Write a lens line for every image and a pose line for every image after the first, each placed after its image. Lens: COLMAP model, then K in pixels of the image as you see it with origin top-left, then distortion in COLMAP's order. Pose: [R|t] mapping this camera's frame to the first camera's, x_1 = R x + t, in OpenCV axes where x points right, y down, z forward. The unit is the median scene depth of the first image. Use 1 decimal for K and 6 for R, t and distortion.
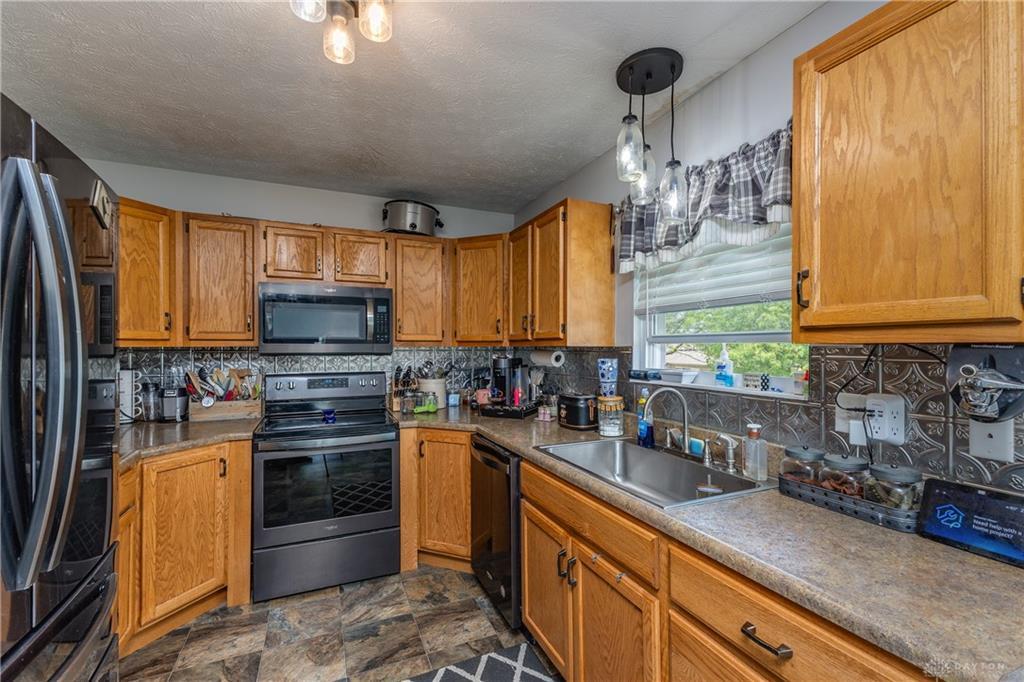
lens RADIAL K [[447.5, 0, 515.5], [0, 447.5, 347.7], [0, 0, 1]] dist [0.003062, 0.000346]
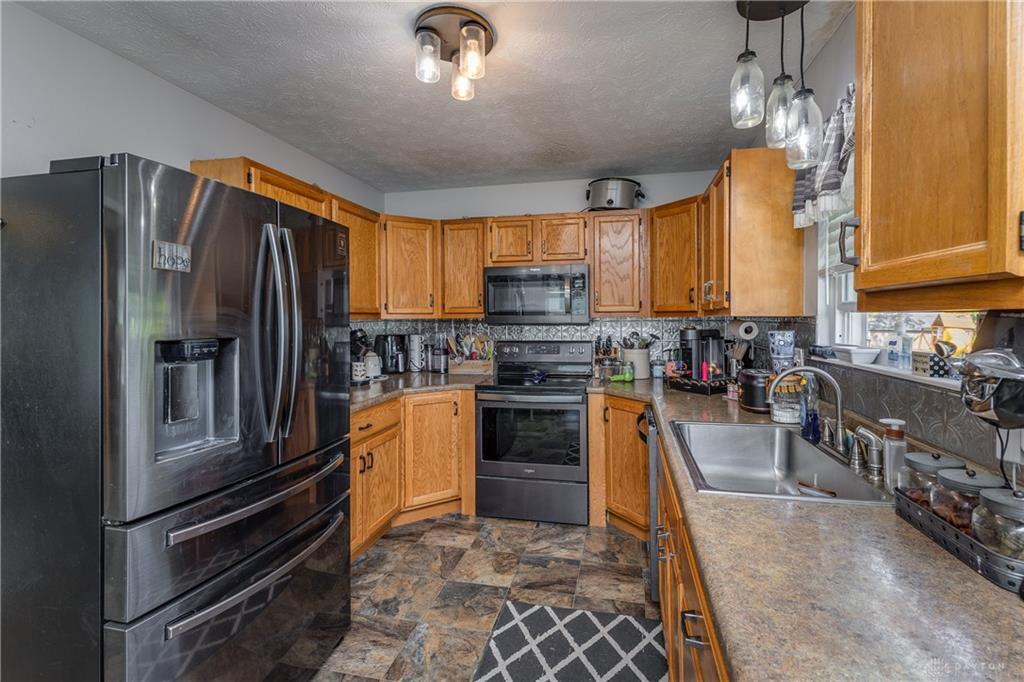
lens RADIAL K [[462.0, 0, 516.6], [0, 462.0, 323.0], [0, 0, 1]] dist [0.000936, 0.000177]
pose [[0.801819, 0.002021, -0.597564, 0.276247], [0.004225, 0.999950, 0.009051, -0.000009], [0.597553, -0.009782, 0.801770, 0.003259]]
